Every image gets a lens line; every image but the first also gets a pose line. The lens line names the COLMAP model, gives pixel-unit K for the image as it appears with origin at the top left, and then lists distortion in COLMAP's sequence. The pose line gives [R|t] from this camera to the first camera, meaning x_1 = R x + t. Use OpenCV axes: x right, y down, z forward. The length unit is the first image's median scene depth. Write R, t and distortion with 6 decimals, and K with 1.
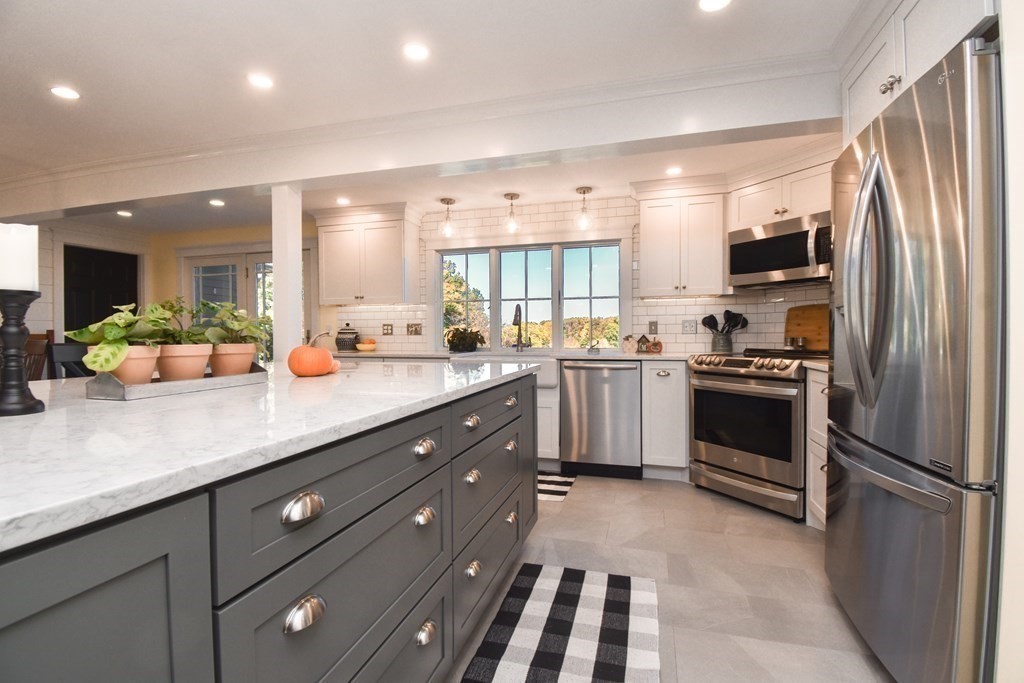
lens RADIAL K [[460.4, 0, 519.4], [0, 460.4, 339.1], [0, 0, 1]] dist [0.015816, -0.023156]
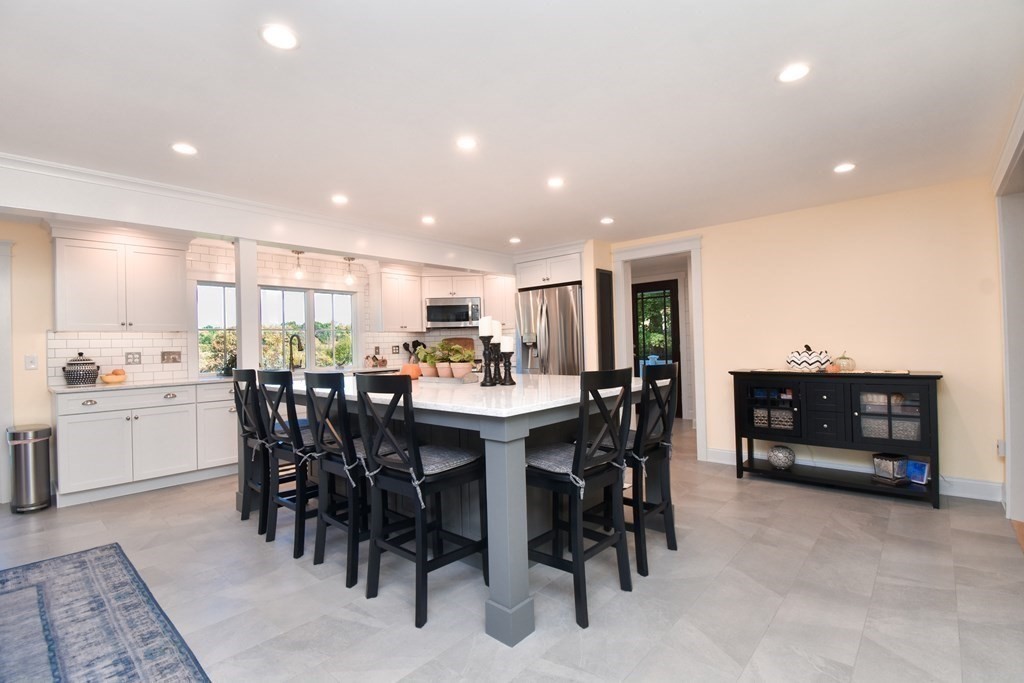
lens RADIAL K [[469.1, 0, 512.6], [0, 469.1, 343.4], [0, 0, 1]] dist [0.028811, 0.000170]
pose [[0.449058, -0.006123, 0.893482, -1.075678], [0.034845, 0.999336, -0.010665, -0.018668], [-0.892823, 0.035923, 0.448973, -0.153231]]
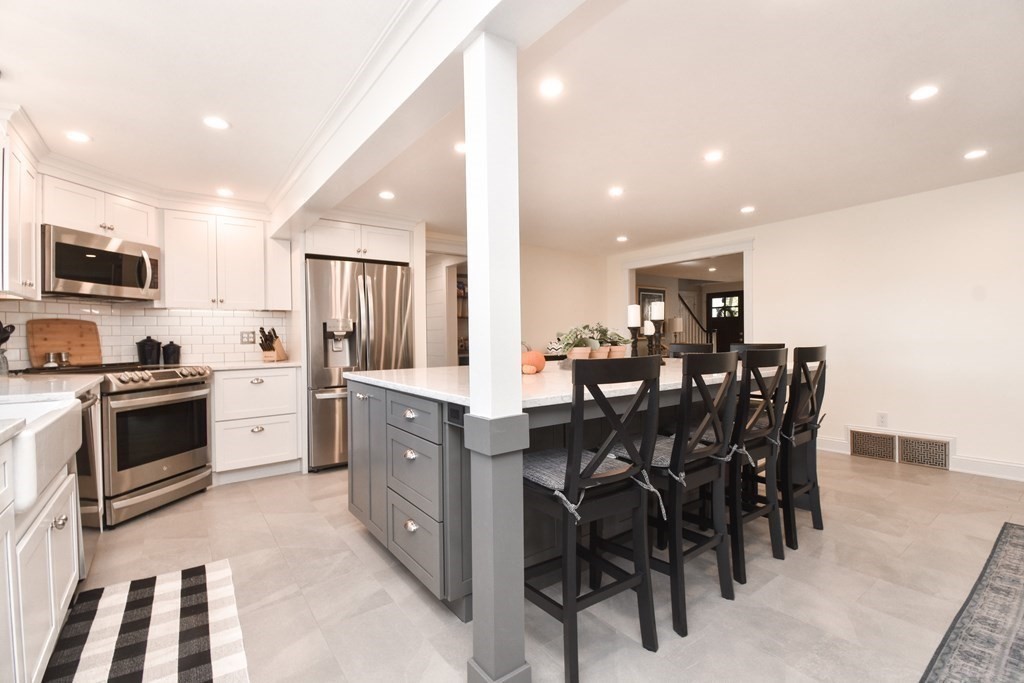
lens RADIAL K [[460.4, 0, 519.4], [0, 460.4, 339.1], [0, 0, 1]] dist [0.015816, -0.023156]
pose [[-0.797380, 0.008931, 0.603411, -0.679110], [0.021588, 0.999673, 0.013732, -0.023495], [-0.603091, 0.023977, -0.797312, 1.133852]]
